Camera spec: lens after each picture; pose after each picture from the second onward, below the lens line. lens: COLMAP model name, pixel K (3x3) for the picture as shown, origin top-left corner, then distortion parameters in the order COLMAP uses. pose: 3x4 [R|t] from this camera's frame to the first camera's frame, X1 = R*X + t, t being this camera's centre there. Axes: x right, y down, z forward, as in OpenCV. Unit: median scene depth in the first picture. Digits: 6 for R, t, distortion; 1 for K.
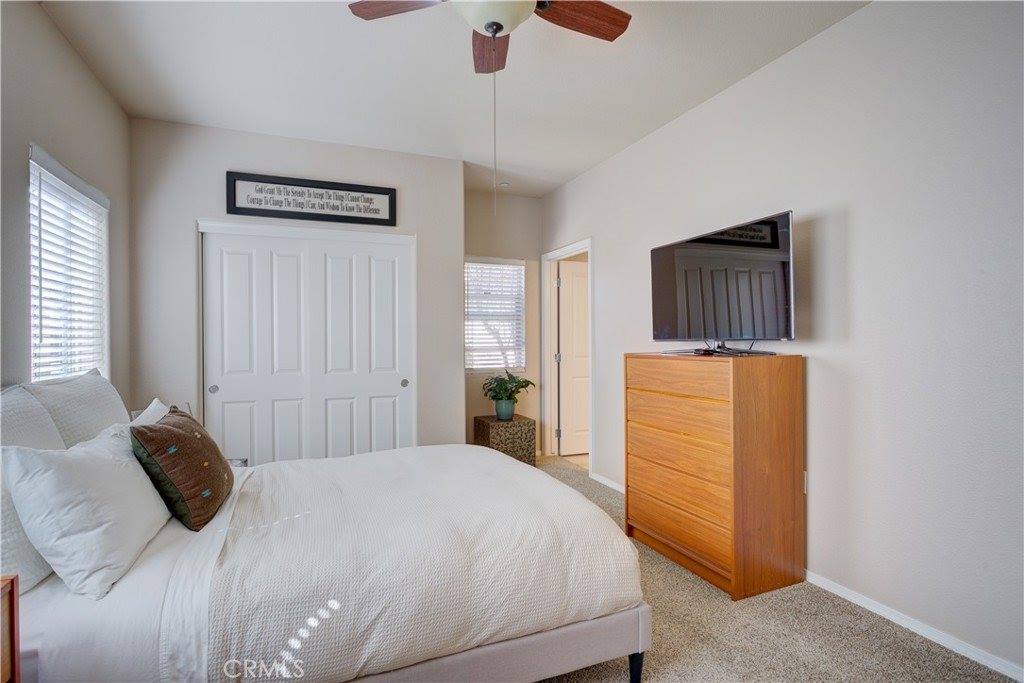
lens RADIAL K [[505.9, 0, 514.0], [0, 505.9, 336.5], [0, 0, 1]] dist [-0.027643, -0.000166]
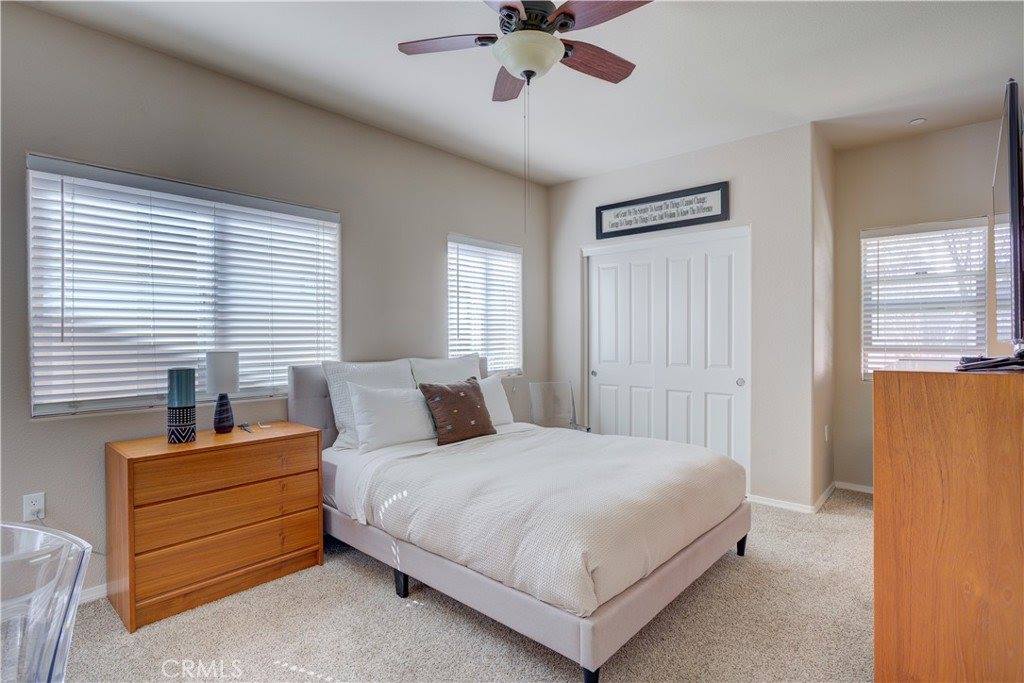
lens RADIAL K [[505.9, 0, 514.6], [0, 505.9, 340.8], [0, 0, 1]] dist [-0.027643, -0.000166]
pose [[0.431760, 0.010708, -0.901925, 0.497047], [0.005671, 0.999878, 0.014586, -0.002075], [0.901971, -0.011413, 0.431646, 0.223634]]
